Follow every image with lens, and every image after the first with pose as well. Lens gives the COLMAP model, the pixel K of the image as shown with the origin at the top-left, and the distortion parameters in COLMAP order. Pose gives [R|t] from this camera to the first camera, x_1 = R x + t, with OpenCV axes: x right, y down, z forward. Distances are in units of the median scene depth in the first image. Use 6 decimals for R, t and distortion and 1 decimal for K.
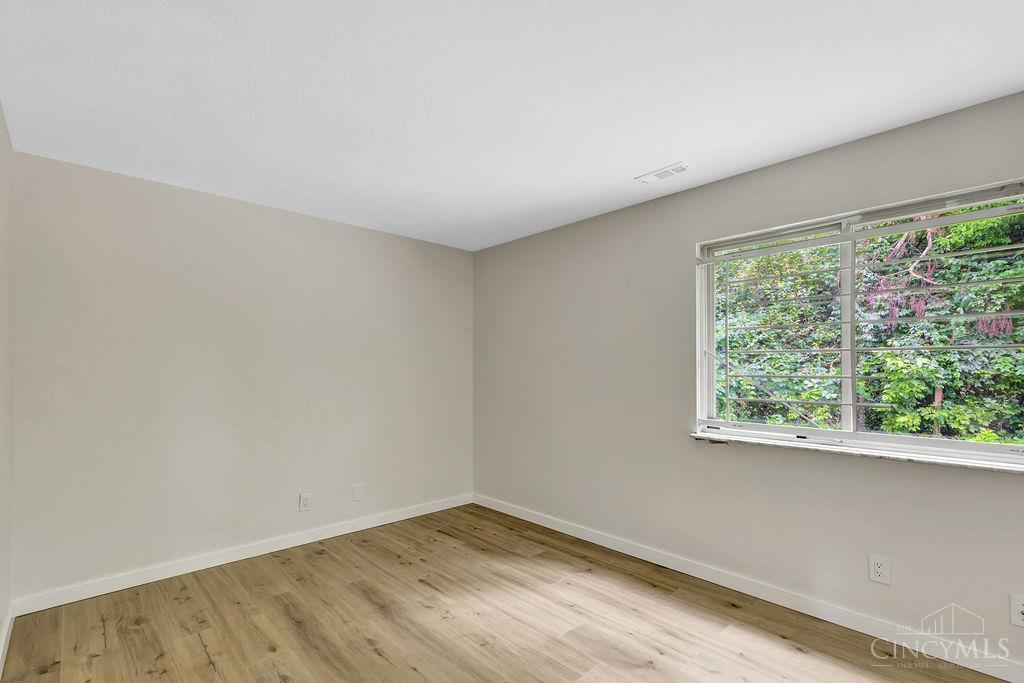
lens RADIAL K [[474.3, 0, 511.2], [0, 474.3, 360.0], [0, 0, 1]] dist [0.005974, 0.000260]
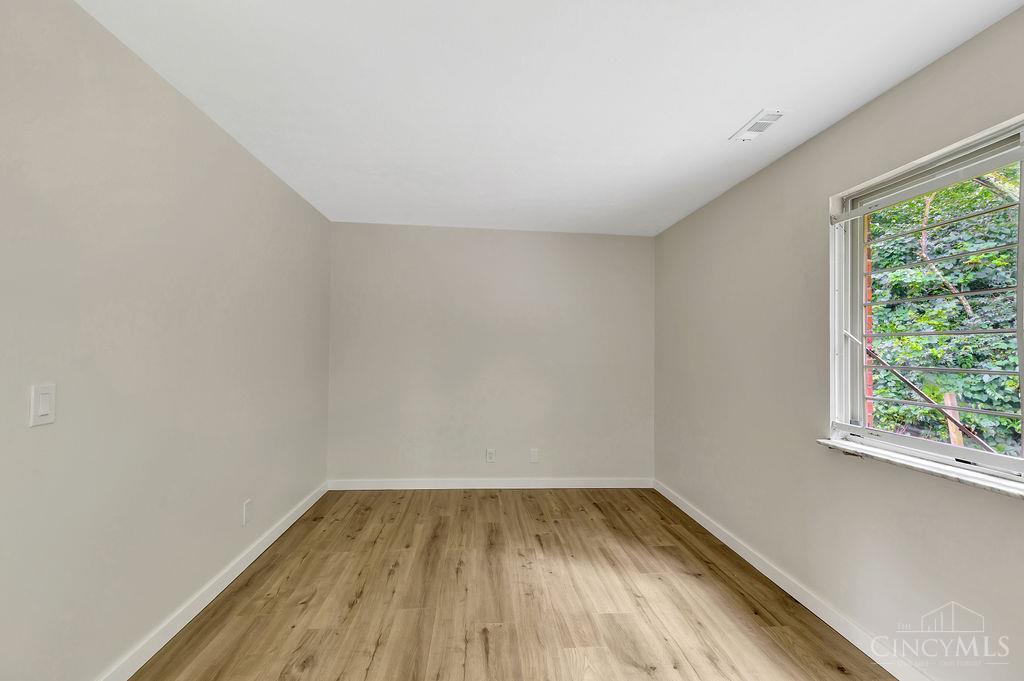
lens RADIAL K [[465.0, 0, 512.0], [0, 465.0, 340.5], [0, 0, 1]] dist [0.002155, -0.000350]
pose [[0.783377, 0.002106, -0.621544, 0.455331], [-0.007449, 0.999954, -0.006000, -0.001075], [0.621503, 0.009330, 0.783357, 0.073850]]
